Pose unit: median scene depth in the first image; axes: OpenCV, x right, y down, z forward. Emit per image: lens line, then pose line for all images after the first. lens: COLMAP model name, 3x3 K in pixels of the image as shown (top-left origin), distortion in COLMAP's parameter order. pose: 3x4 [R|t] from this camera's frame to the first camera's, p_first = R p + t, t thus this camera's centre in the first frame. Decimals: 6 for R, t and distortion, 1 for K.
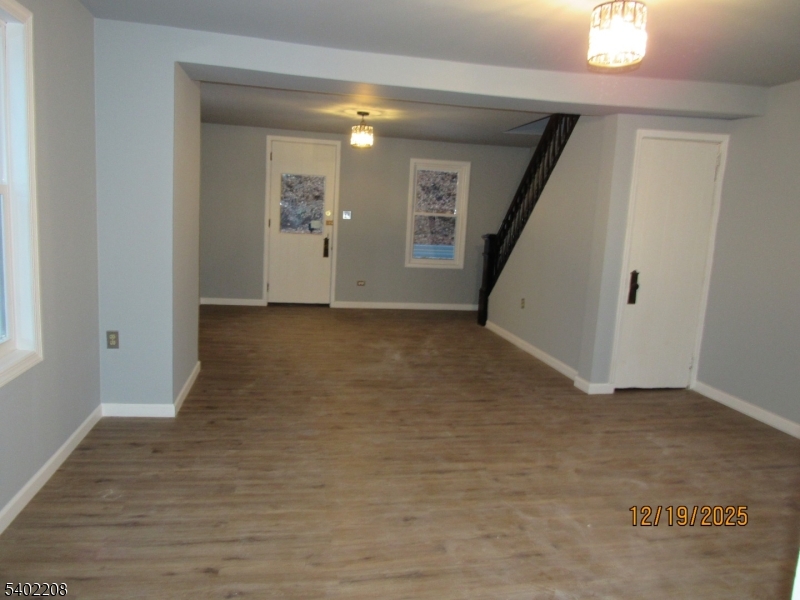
lens RADIAL K [[574.1, 0, 396.2], [0, 574.1, 299.2], [0, 0, 1]] dist [-0.023828, -0.000714]
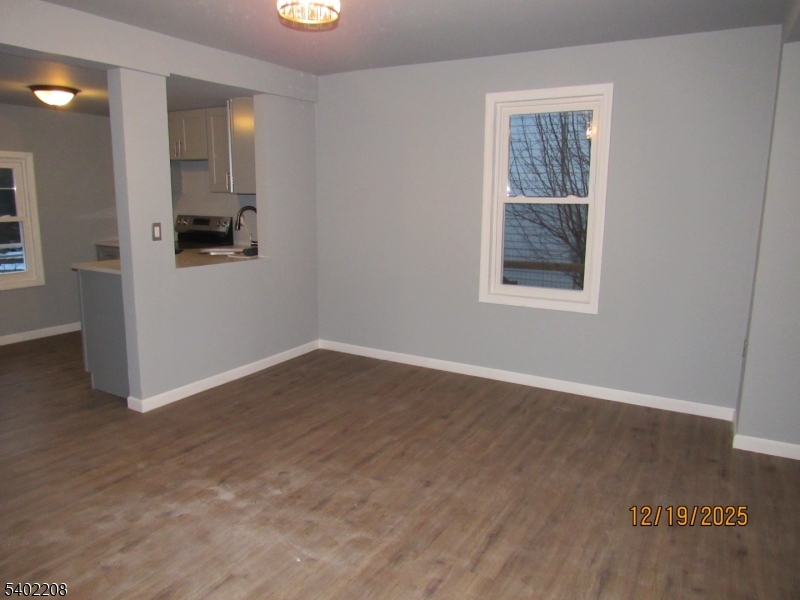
lens RADIAL K [[574.1, 0, 396.2], [0, 574.1, 299.2], [0, 0, 1]] dist [-0.023828, -0.000714]
pose [[-0.658202, 0.071727, -0.749417, 0.477557], [-0.158523, 0.959928, 0.231104, -0.109667], [0.735963, 0.270912, -0.620456, 0.857505]]
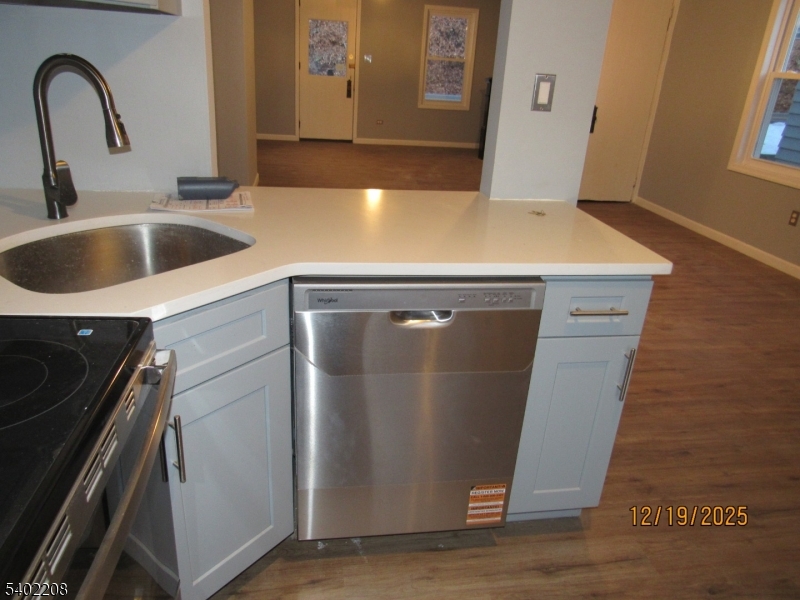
lens RADIAL K [[574.1, 0, 396.2], [0, 574.1, 299.2], [0, 0, 1]] dist [-0.023828, -0.000714]
pose [[0.999487, 0.019223, -0.025624, 0.015296], [-0.012445, 0.970111, 0.242342, 0.062613], [0.029517, -0.241899, 0.969852, -0.332777]]
